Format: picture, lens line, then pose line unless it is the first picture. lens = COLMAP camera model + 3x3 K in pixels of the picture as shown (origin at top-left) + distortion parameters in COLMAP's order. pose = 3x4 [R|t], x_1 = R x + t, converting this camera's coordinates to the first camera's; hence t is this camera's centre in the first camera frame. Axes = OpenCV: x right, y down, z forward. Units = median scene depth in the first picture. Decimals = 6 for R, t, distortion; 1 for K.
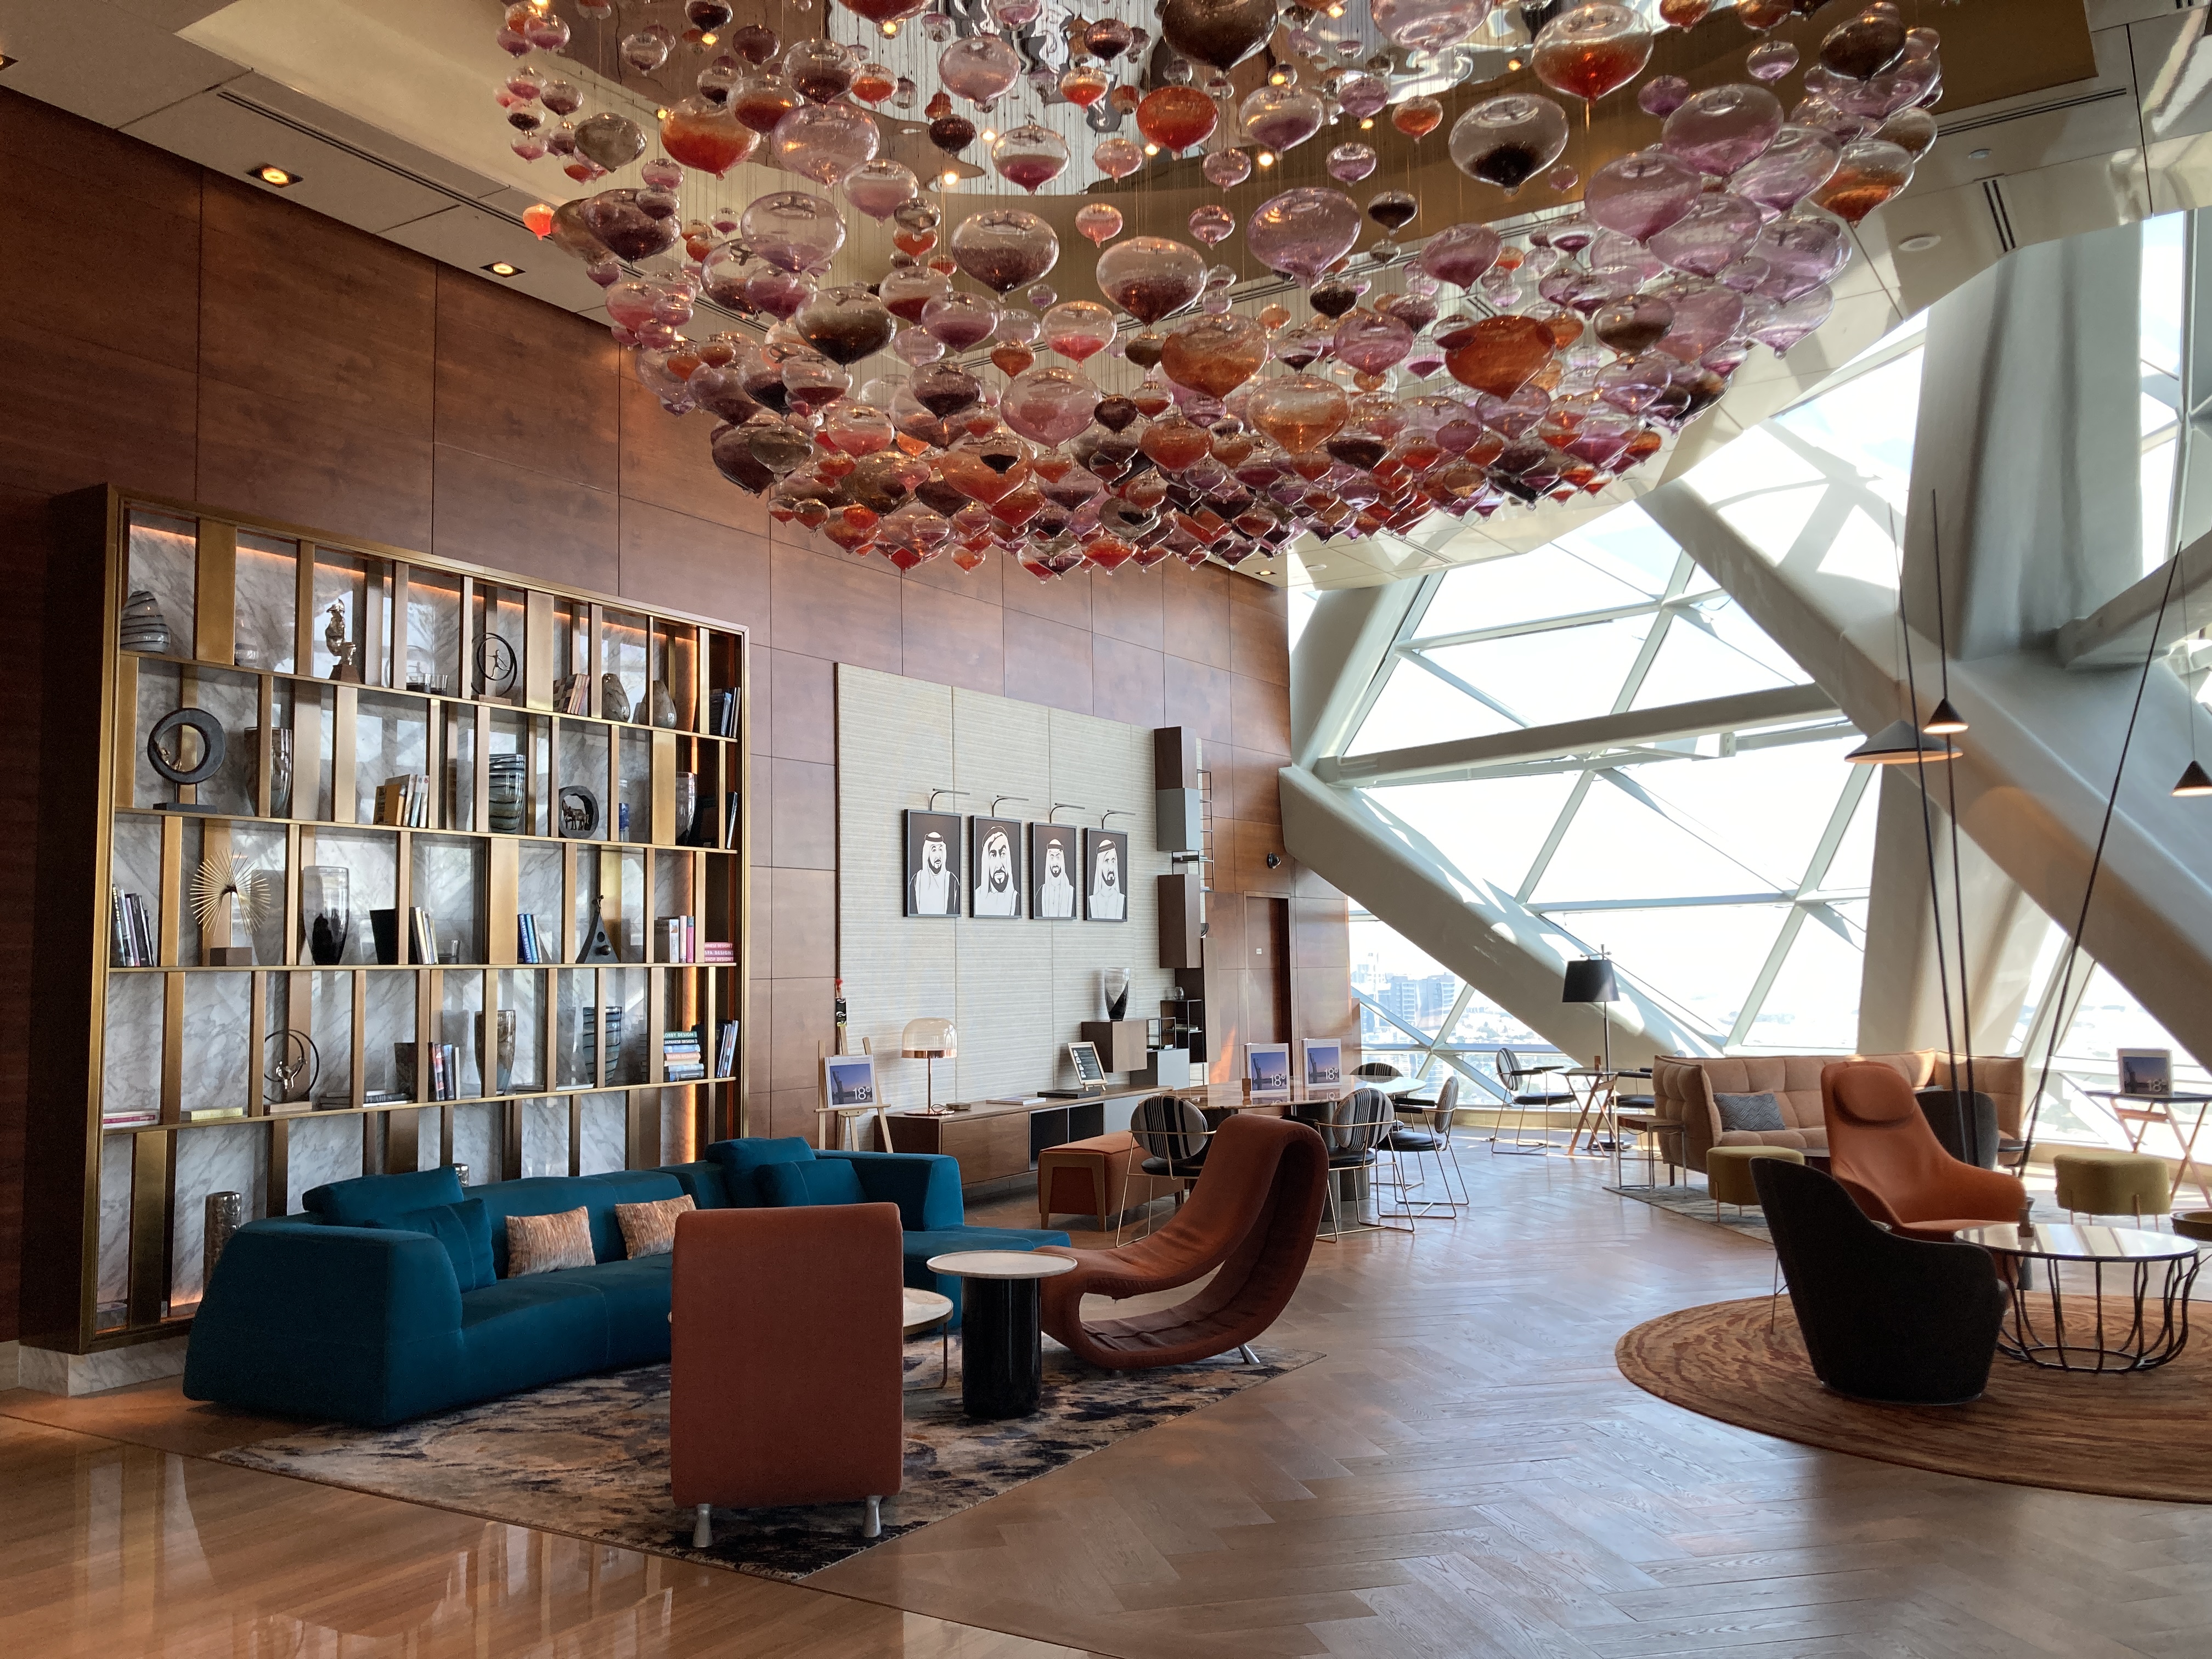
lens RADIAL K [[1895.8, 0, 1070.0], [0, 1895.8, 802.8], [0, 0, 1]] dist [0.075754, -0.011042]
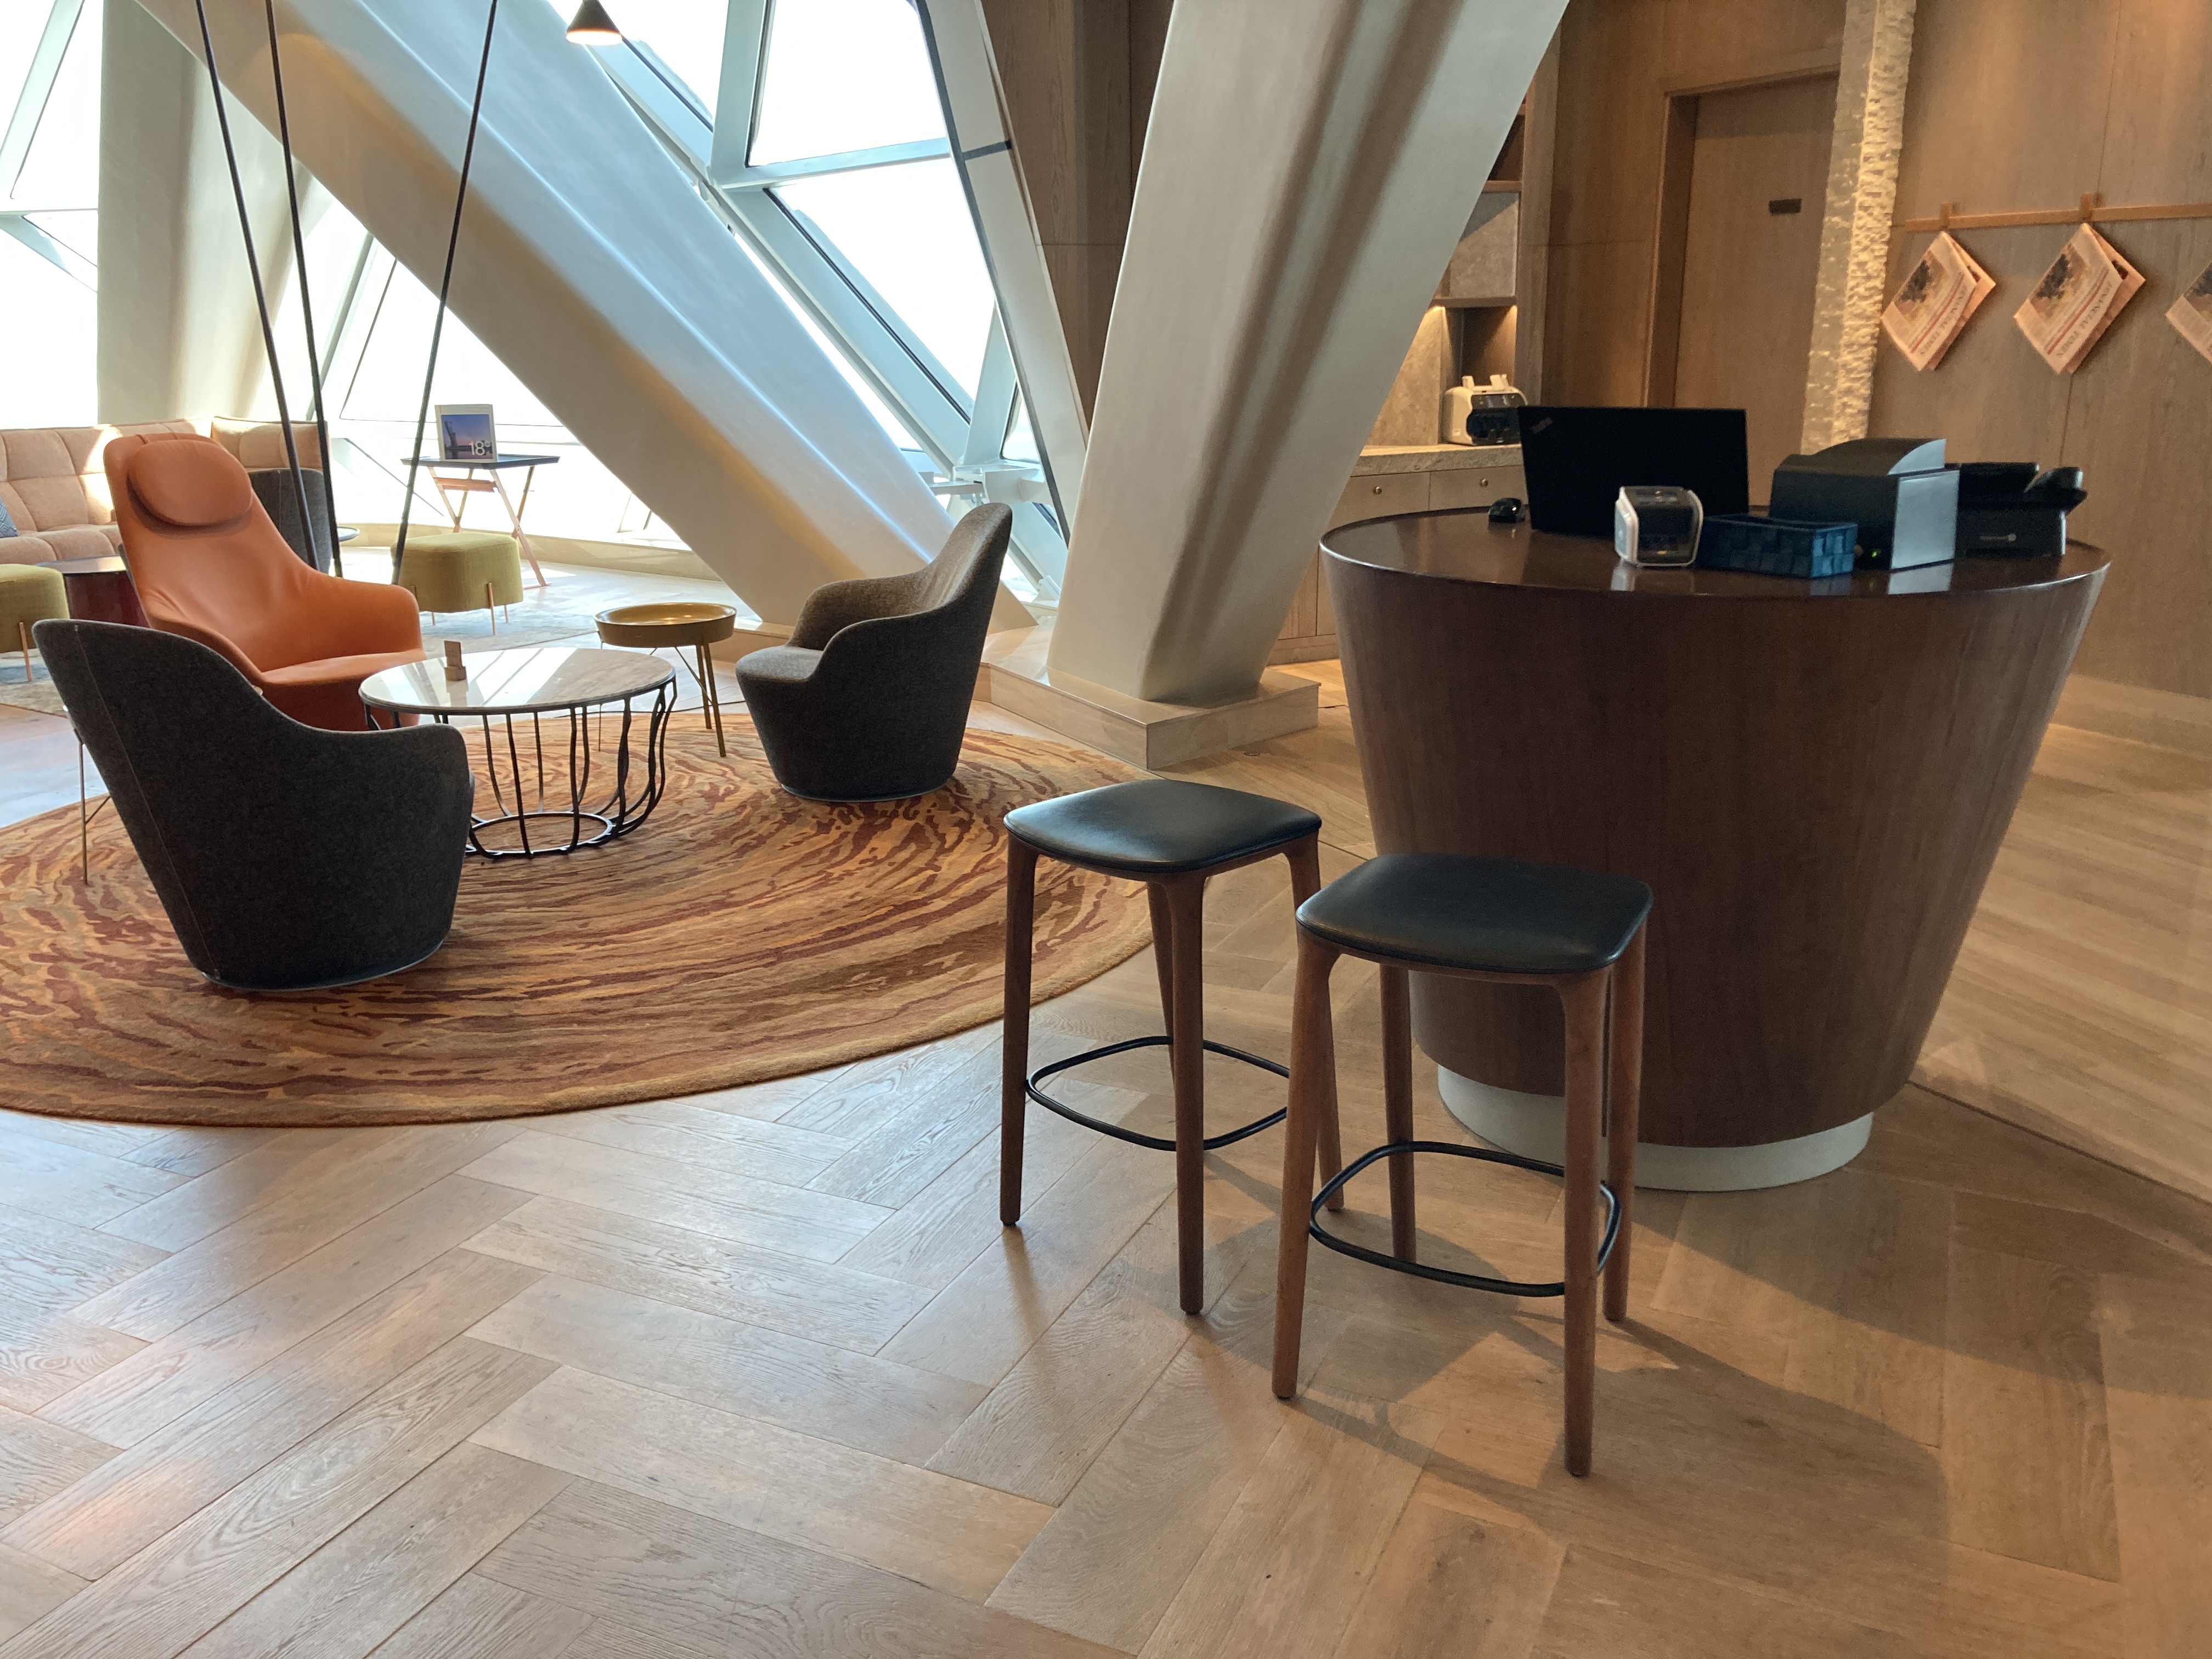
lens RADIAL K [[1895.8, 0, 1070.0], [0, 1895.8, 802.8], [0, 0, 1]] dist [0.075754, -0.011042]
pose [[0.642471, -0.188063, 0.742876, 0.064843], [-0.058123, 0.954667, 0.291946, 0.029741], [-0.764103, -0.230744, 0.602415, 0.226845]]
